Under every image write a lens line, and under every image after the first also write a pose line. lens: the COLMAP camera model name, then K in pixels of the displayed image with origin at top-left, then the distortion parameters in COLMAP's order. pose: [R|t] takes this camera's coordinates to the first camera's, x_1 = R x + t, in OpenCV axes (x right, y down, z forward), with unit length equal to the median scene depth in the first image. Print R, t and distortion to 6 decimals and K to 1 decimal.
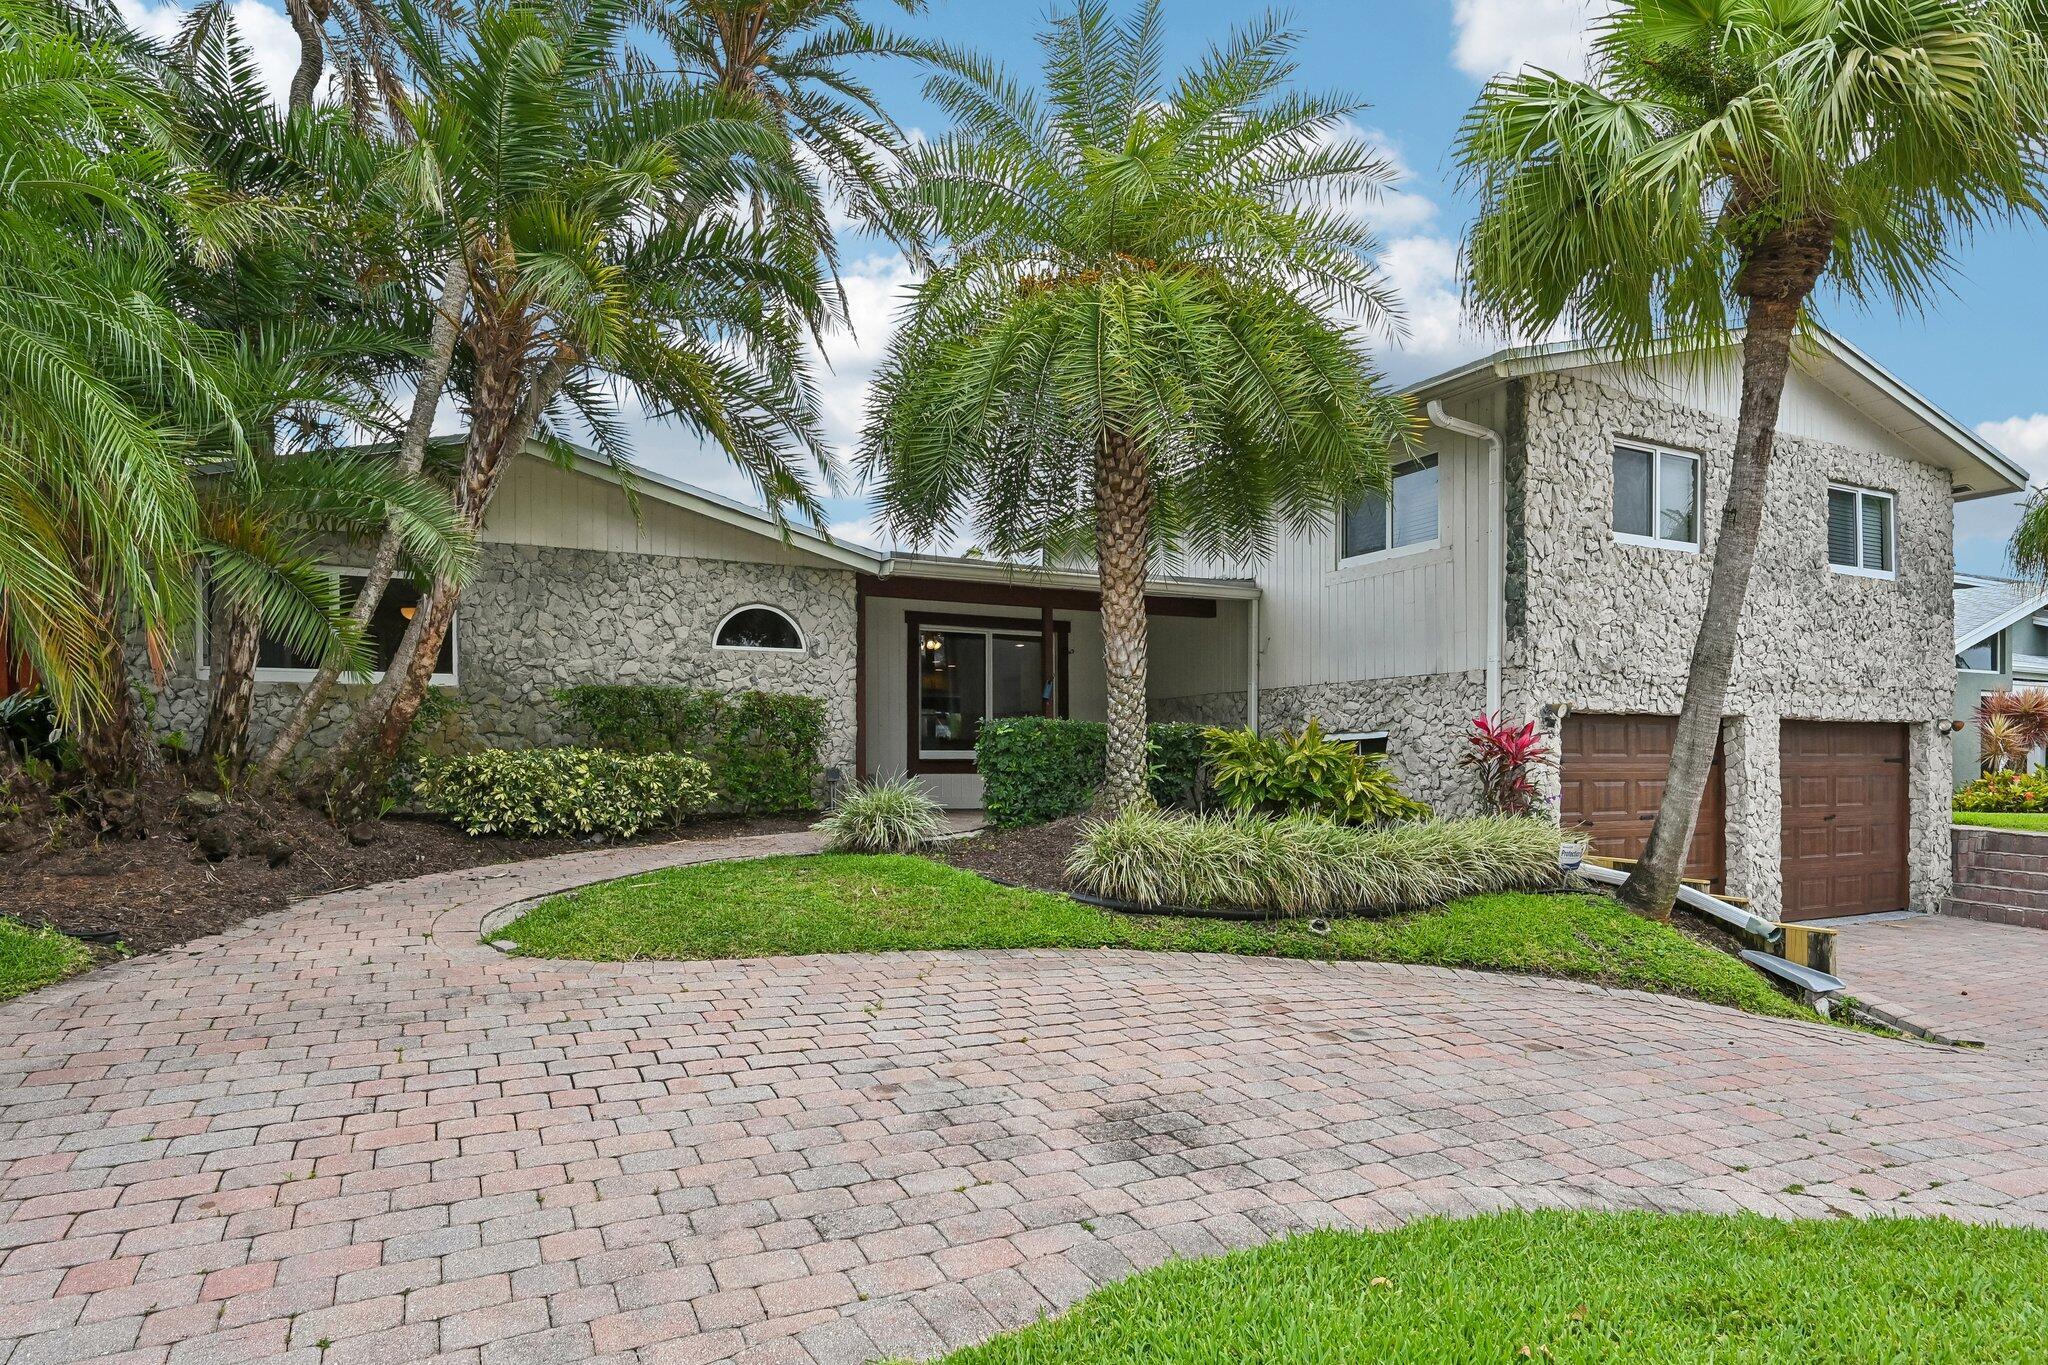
lens RADIAL K [[1135.5, 0, 1024.0], [0, 1135.5, 682.5], [0, 0, 1]] dist [0.001373, 0.000726]
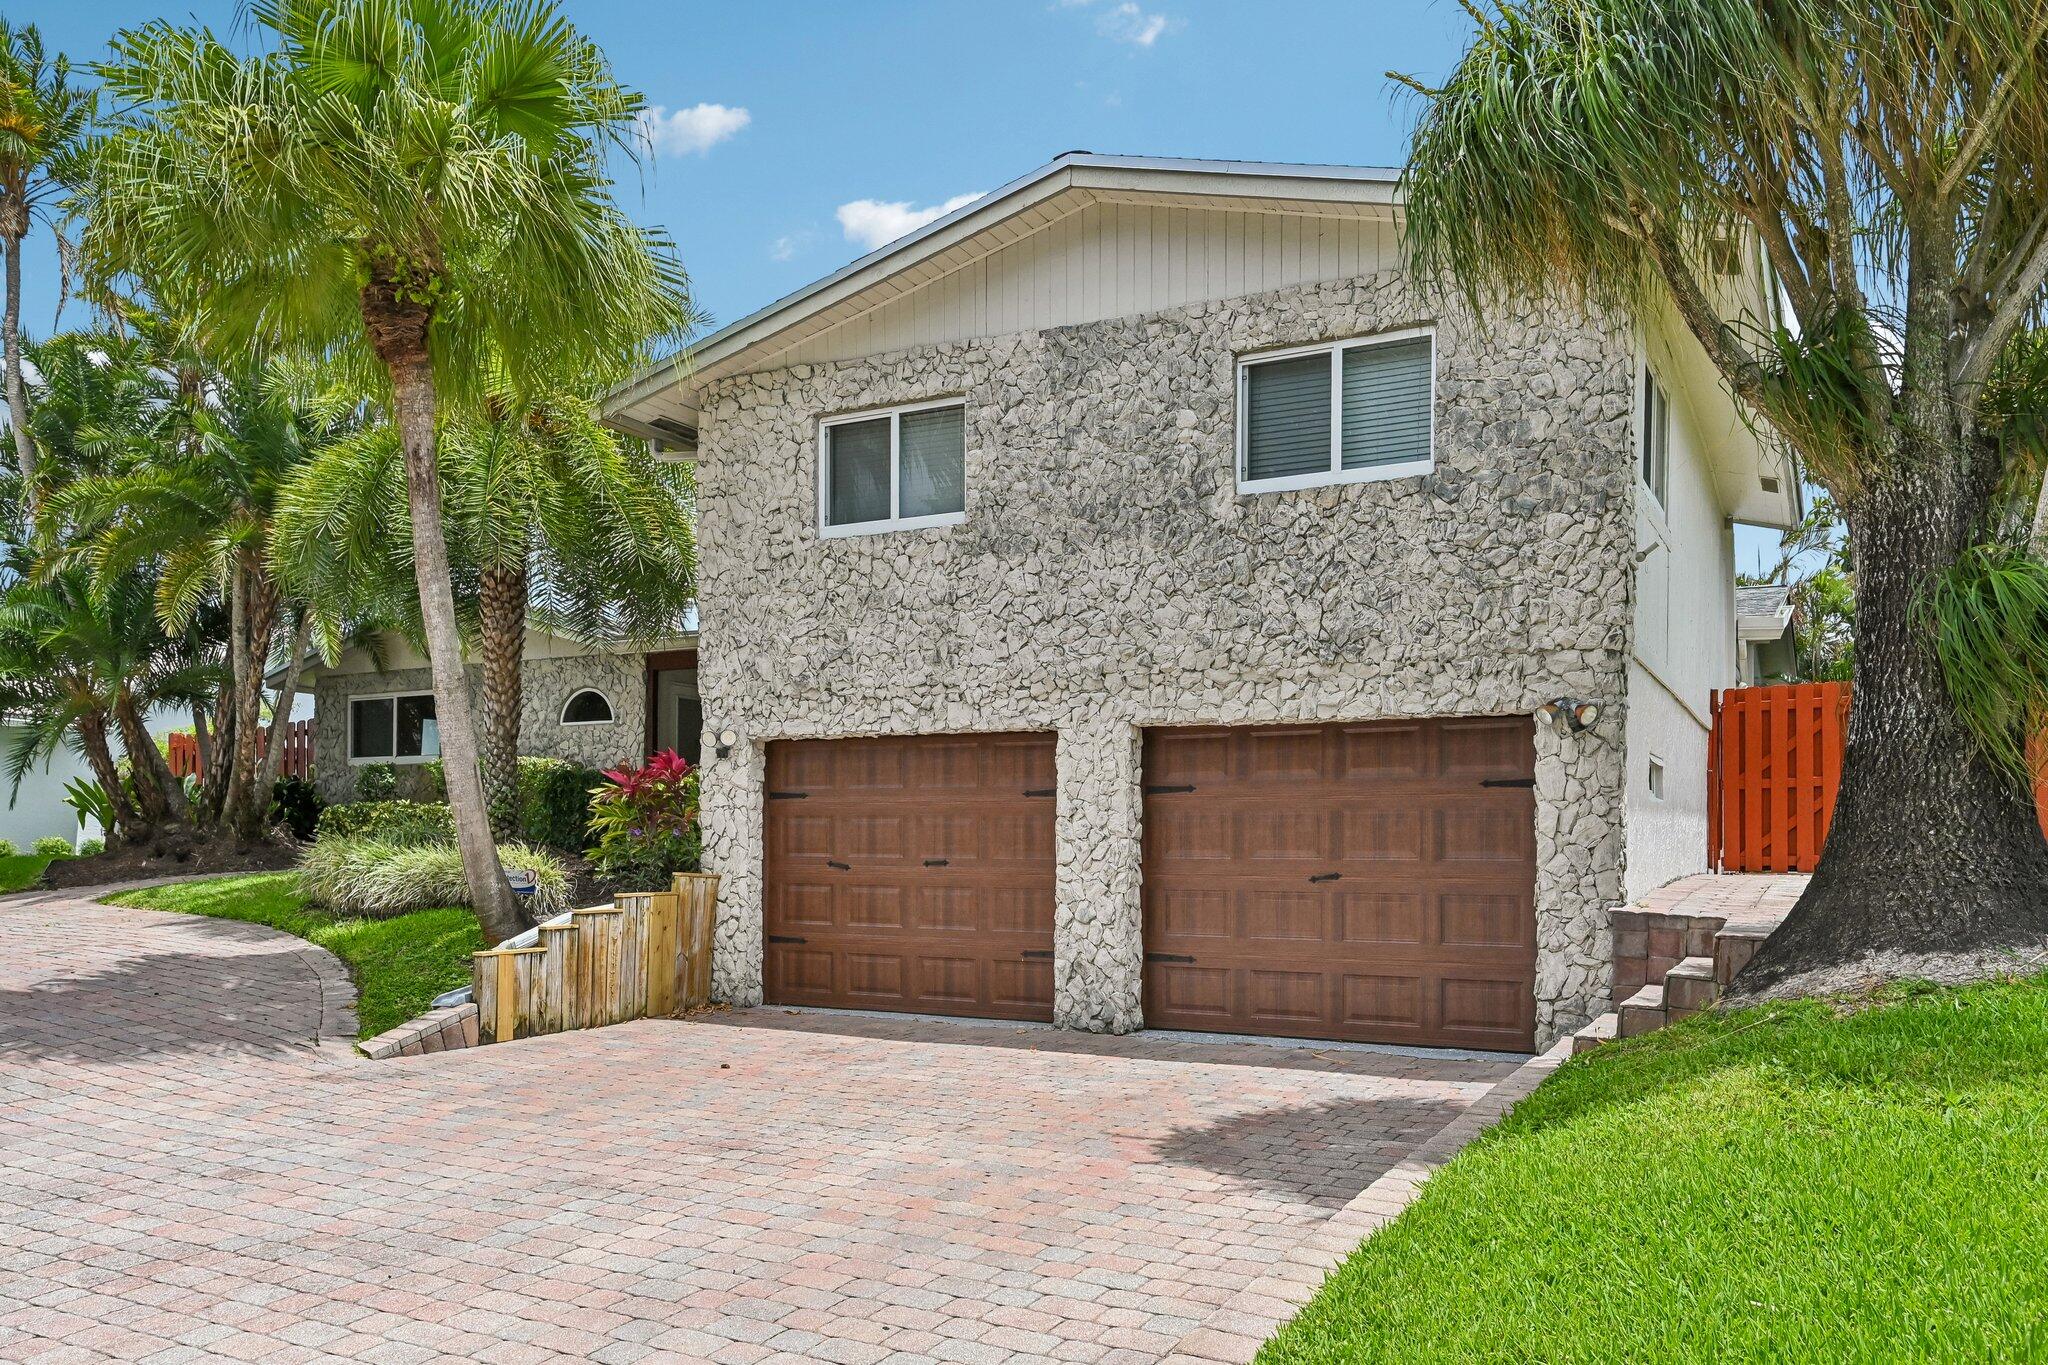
lens RADIAL K [[1480.9, 0, 1024.0], [0, 1480.9, 682.5], [0, 0, 1]] dist [-0.006793, -0.000525]
pose [[0.580003, -0.086034, -0.810059, 1.420806], [0.052154, 0.996289, -0.068471, 0.065627], [0.812943, -0.002534, 0.582337, 0.442445]]
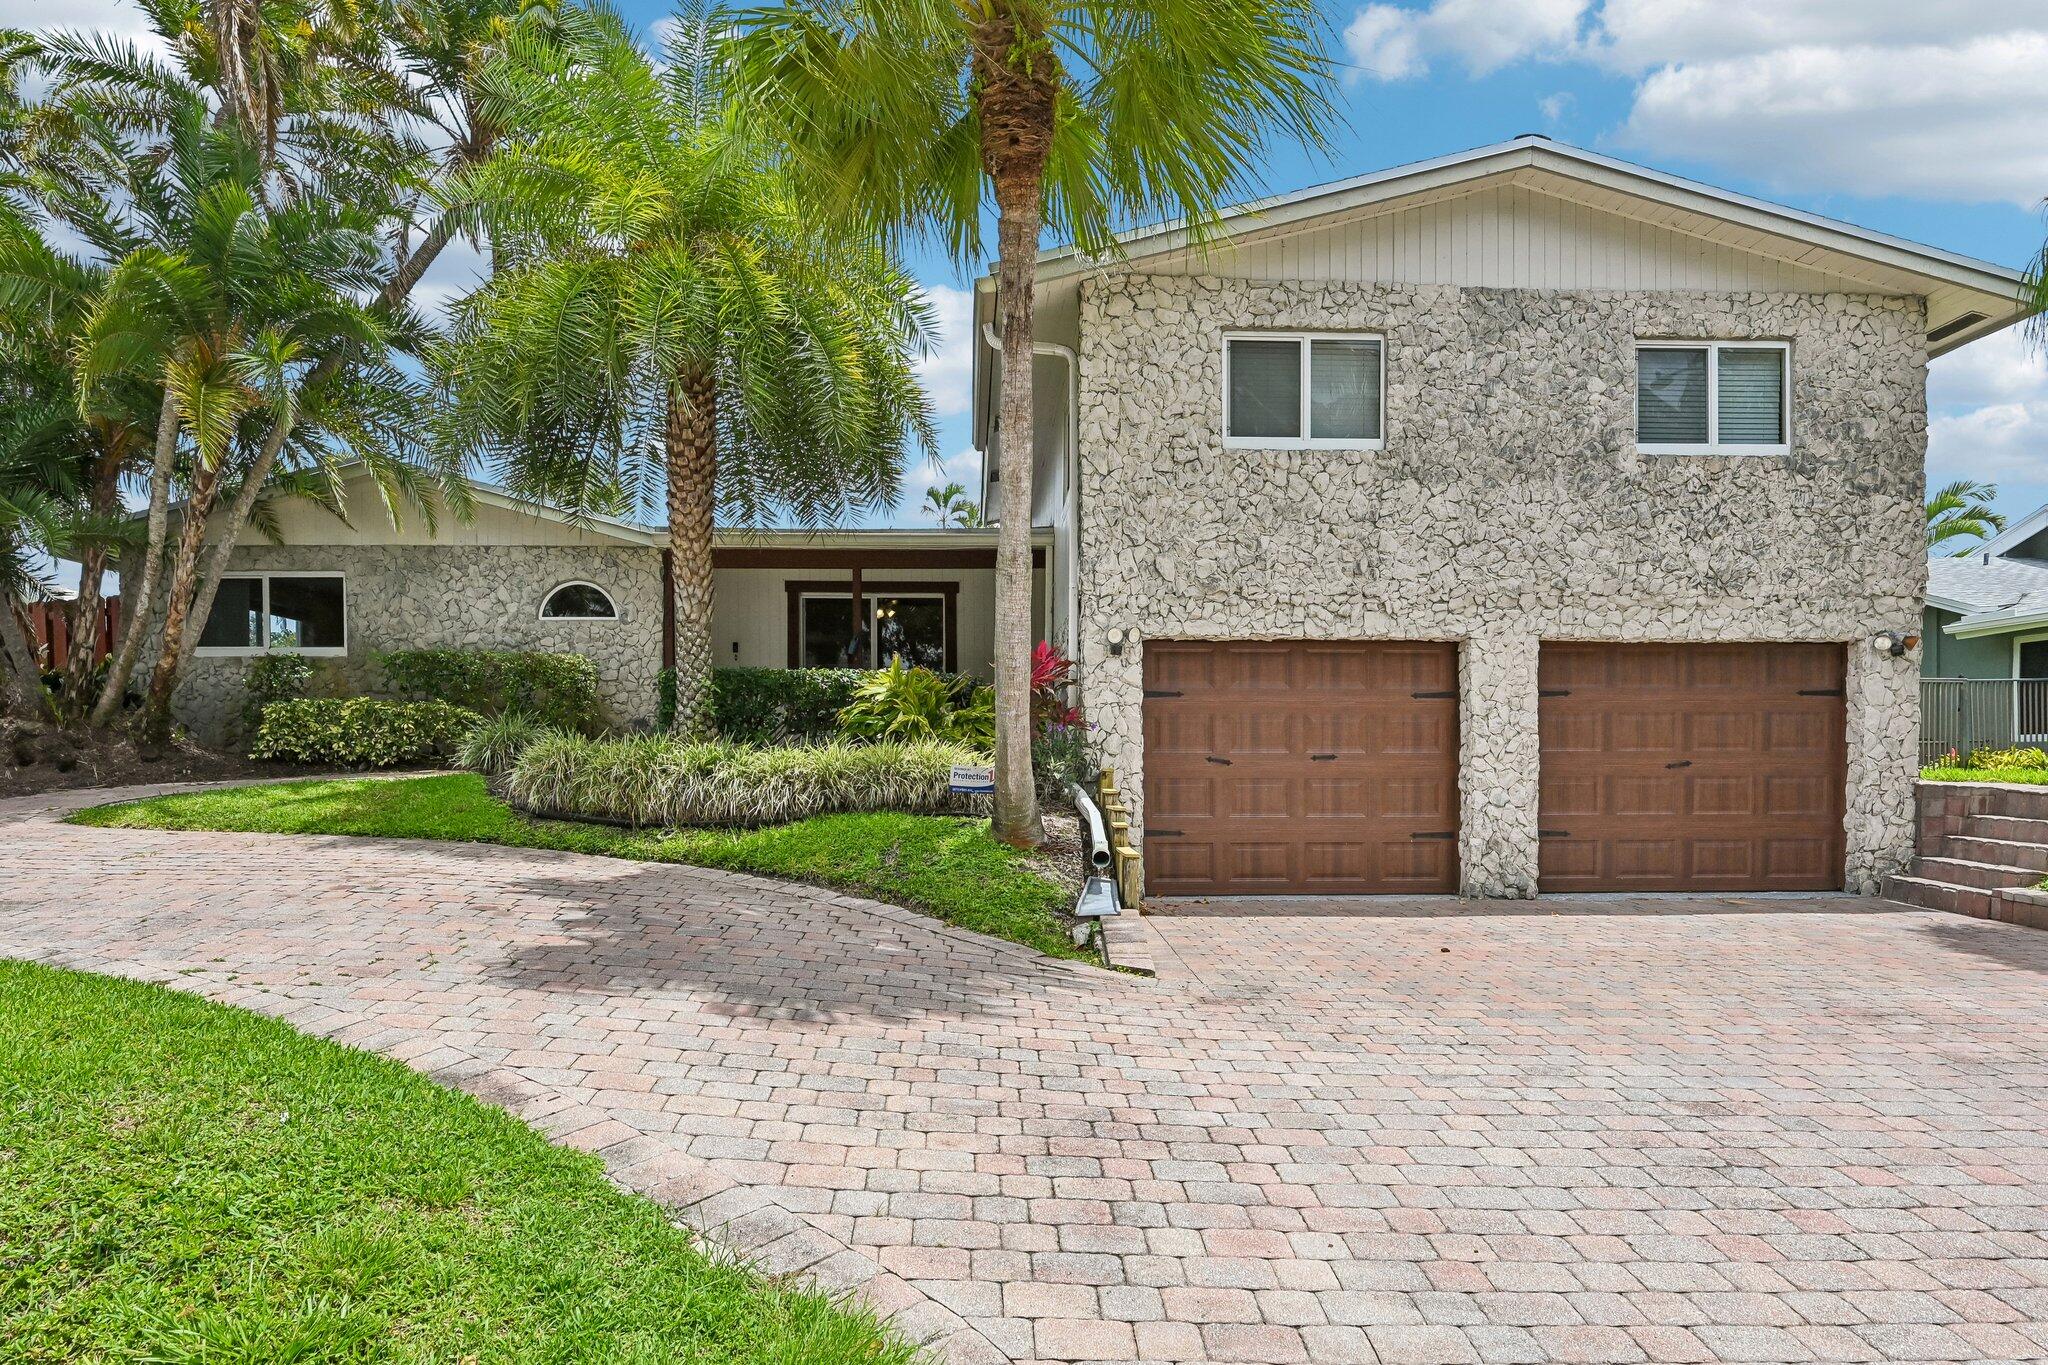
lens RADIAL K [[1178.6, 0, 1024.0], [0, 1178.6, 682.5], [0, 0, 1]] dist [-0.002376, 0.001214]
pose [[0.908520, -0.028731, -0.416853, 0.711537], [0.030262, 0.999538, -0.002936, 0.055649], [0.416745, -0.009947, 0.908969, 0.079573]]
